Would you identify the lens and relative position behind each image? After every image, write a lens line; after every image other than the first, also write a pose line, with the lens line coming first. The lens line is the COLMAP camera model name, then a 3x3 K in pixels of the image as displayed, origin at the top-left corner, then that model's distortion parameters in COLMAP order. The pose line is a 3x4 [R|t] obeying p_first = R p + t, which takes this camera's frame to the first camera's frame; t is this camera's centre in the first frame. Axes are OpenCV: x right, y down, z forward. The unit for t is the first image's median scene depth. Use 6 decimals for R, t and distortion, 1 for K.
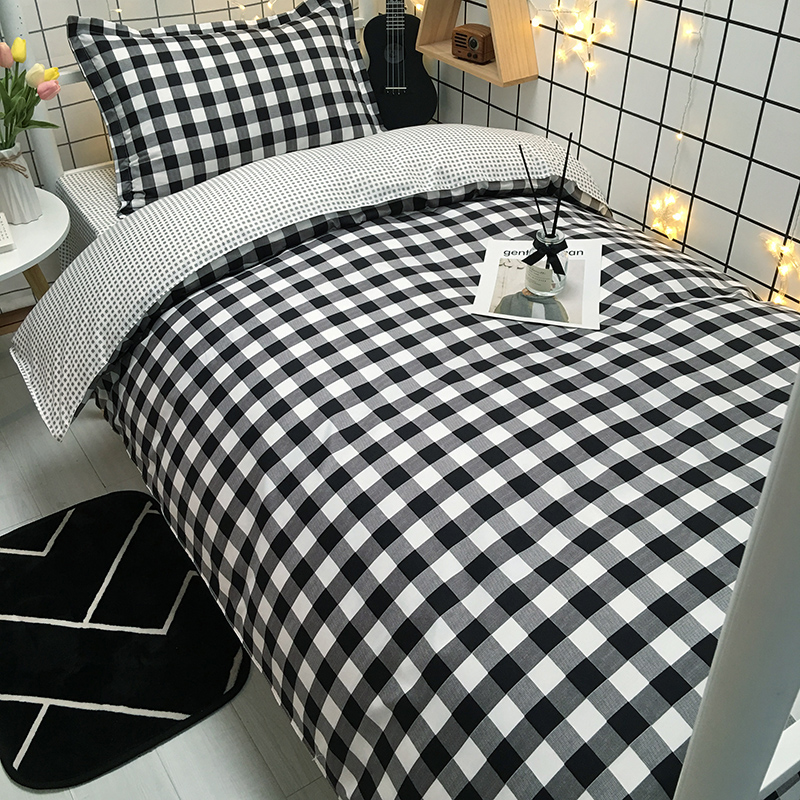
lens RADIAL K [[901.6, 0, 398.1], [0, 901.6, 383.3], [0, 0, 1]] dist [0.086245, -0.149542]
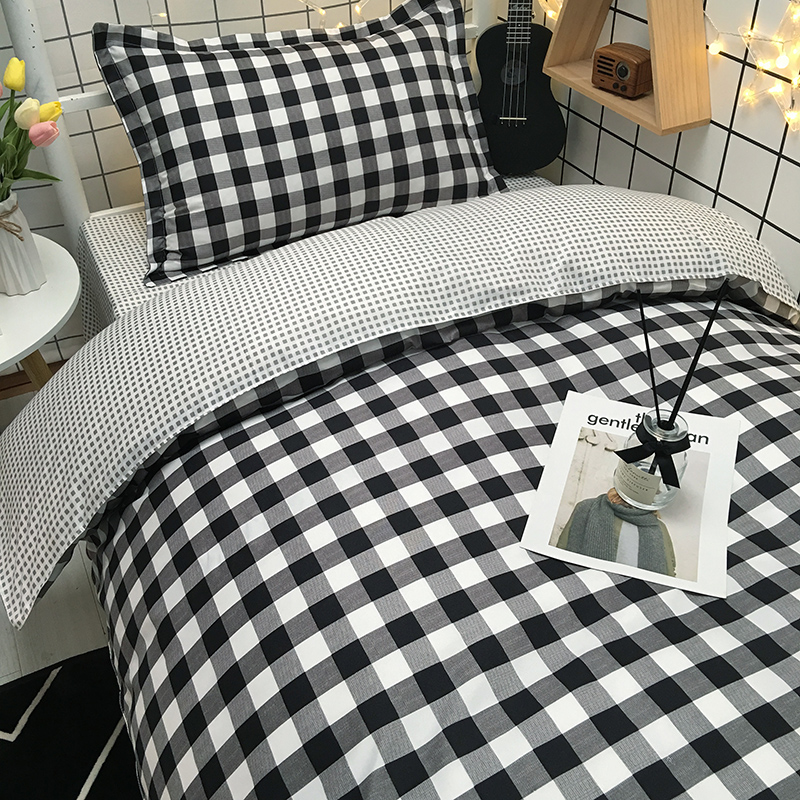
lens RADIAL K [[901.6, 0, 398.1], [0, 901.6, 383.3], [0, 0, 1]] dist [0.086245, -0.149542]
pose [[0.992695, 0.067566, -0.099959, -0.009467], [-0.064218, 0.997274, 0.036338, -0.165537], [0.102141, -0.029654, 0.994328, 0.288155]]
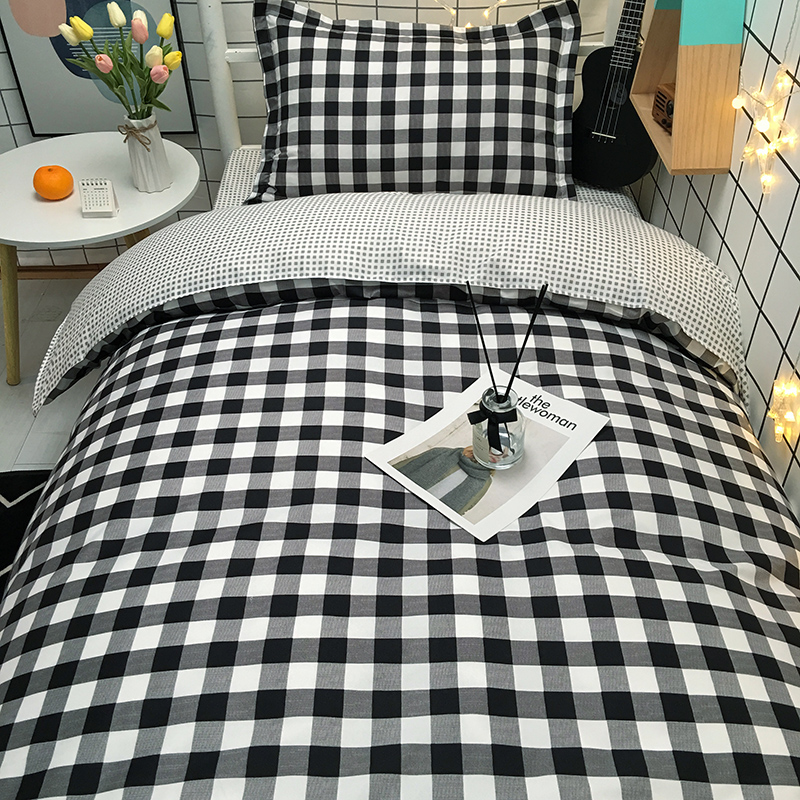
lens RADIAL K [[901.6, 0, 398.1], [0, 901.6, 383.3], [0, 0, 1]] dist [0.086245, -0.149542]
pose [[0.841984, 0.342067, -0.417197, 0.362178], [-0.317241, 0.939396, 0.129973, -0.217892], [0.436373, 0.022917, 0.899474, 0.234022]]
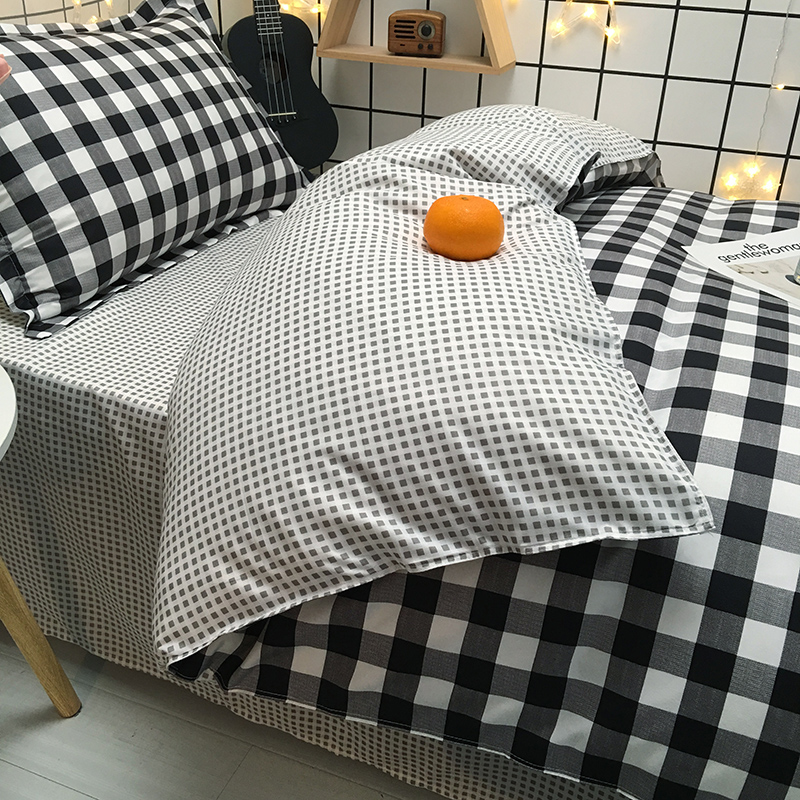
lens RADIAL K [[901.6, 0, 398.1], [0, 901.6, 383.3], [0, 0, 1]] dist [0.086245, -0.149542]
pose [[0.820263, -0.233935, 0.521960, -0.494970], [0.299165, 0.953236, -0.042913, -0.079274], [-0.487513, 0.191352, 0.851890, 0.508115]]
